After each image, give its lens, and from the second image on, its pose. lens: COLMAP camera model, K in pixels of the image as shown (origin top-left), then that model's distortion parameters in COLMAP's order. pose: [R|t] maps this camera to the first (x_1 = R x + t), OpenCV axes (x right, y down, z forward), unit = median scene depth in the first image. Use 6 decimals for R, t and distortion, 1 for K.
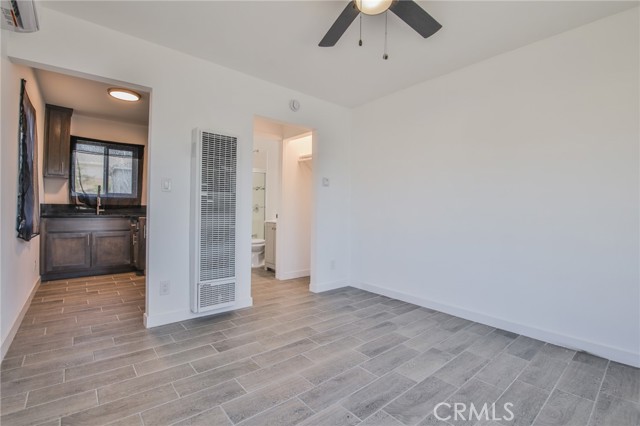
lens RADIAL K [[292.9, 0, 319.7], [0, 292.9, 210.4], [0, 0, 1]] dist [-0.011108, -0.005307]
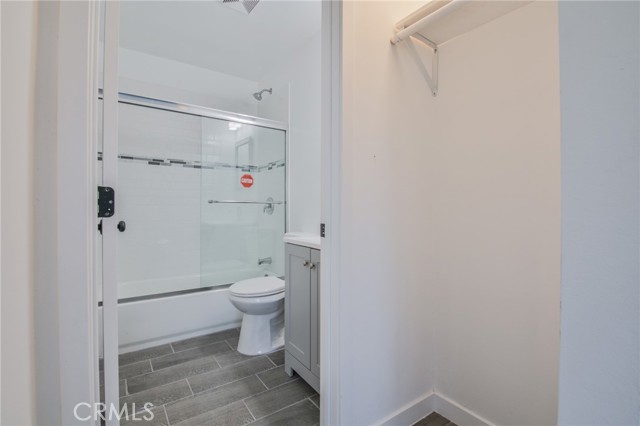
lens RADIAL K [[292.9, 0, 320.7], [0, 292.9, 211.5], [0, 0, 1]] dist [-0.011108, -0.005307]
pose [[0.996947, -0.009571, -0.077489, -0.208137], [0.009371, 0.999952, -0.002945, 0.011928], [0.077513, 0.002210, 0.996989, 1.174088]]
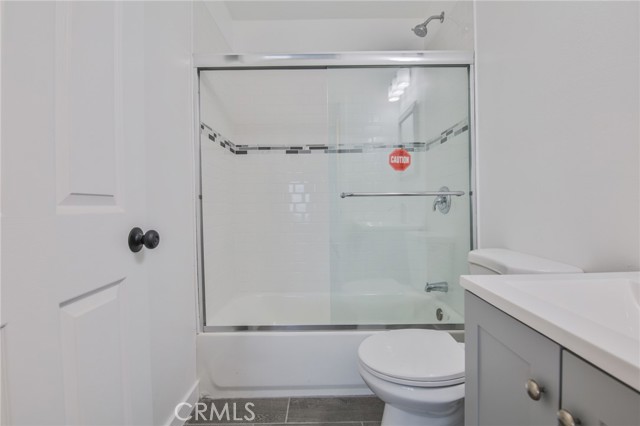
lens RADIAL K [[292.9, 0, 323.5], [0, 292.9, 209.9], [0, 0, 1]] dist [-0.011108, -0.005307]
pose [[0.777180, -0.019789, -0.628967, -0.275650], [0.019779, 0.999780, -0.007017, 0.008045], [0.628968, -0.006987, 0.777400, 1.563707]]
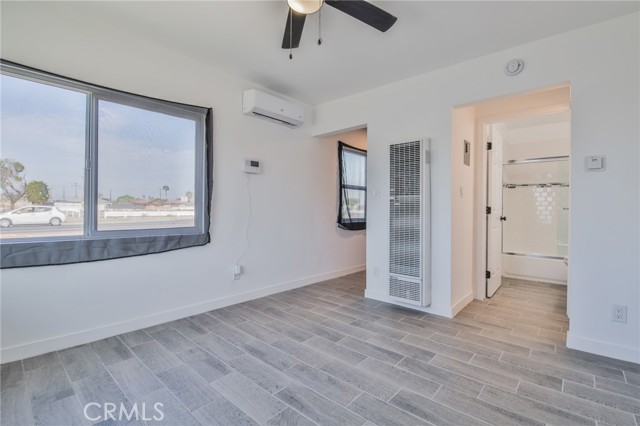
lens RADIAL K [[292.9, 0, 322.1], [0, 292.9, 212.4], [0, 0, 1]] dist [-0.011108, -0.005307]
pose [[0.147059, -0.001718, -0.989126, 0.714354], [-0.007575, 0.999967, -0.002864, 0.005903], [0.989099, 0.007914, 0.147042, 0.555711]]
